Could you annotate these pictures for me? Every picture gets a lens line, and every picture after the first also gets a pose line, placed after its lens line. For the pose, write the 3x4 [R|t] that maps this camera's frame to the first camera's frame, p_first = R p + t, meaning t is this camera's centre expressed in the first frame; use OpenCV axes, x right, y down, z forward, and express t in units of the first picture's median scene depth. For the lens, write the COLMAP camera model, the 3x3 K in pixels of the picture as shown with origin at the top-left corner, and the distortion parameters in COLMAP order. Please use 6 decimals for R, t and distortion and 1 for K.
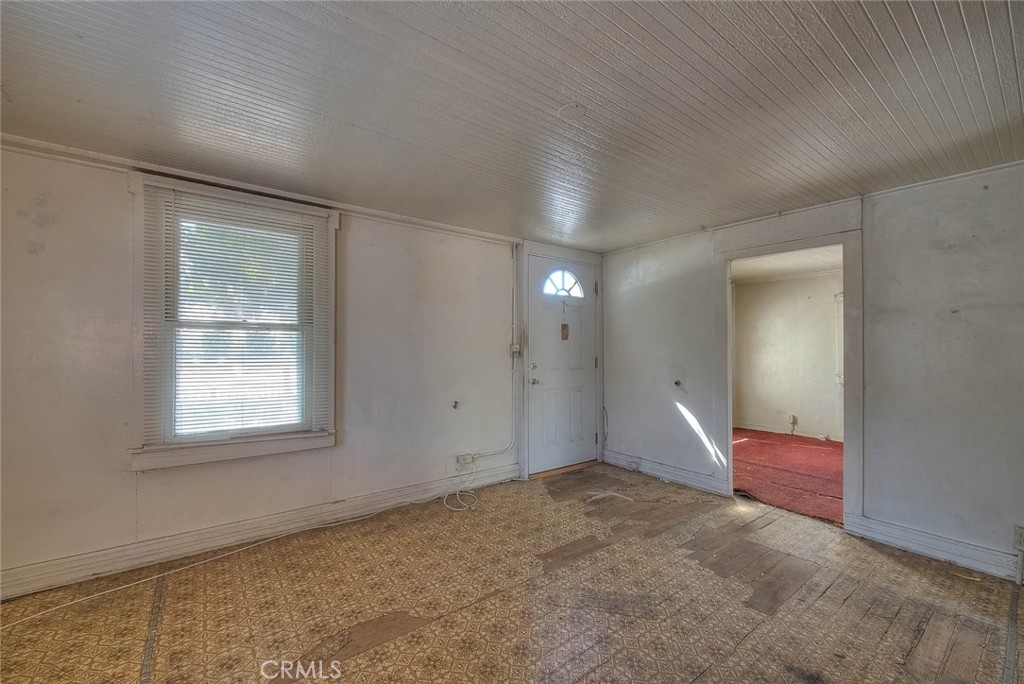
lens RADIAL K [[417.7, 0, 502.9], [0, 417.7, 346.7], [0, 0, 1]] dist [-0.010397, -0.000350]
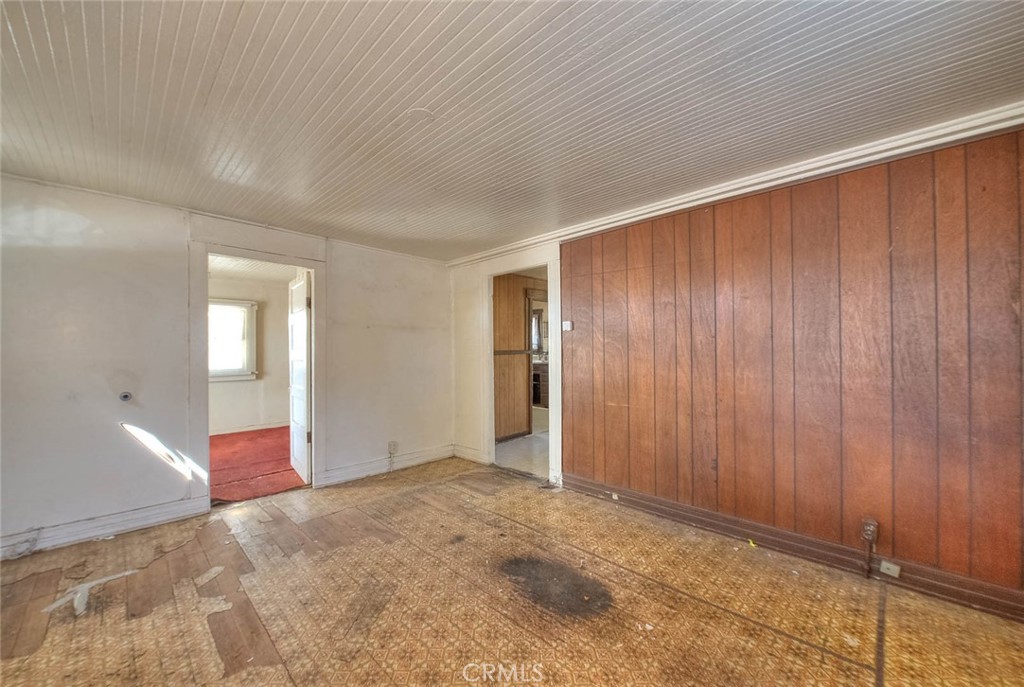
lens RADIAL K [[417.7, 0, 502.4], [0, 417.7, 345.0], [0, 0, 1]] dist [-0.010397, -0.000350]
pose [[-0.197432, 0.010281, 0.980263, -0.526275], [-0.003160, 0.999933, -0.011124, 0.004228], [-0.980312, -0.005293, -0.197386, 0.606168]]
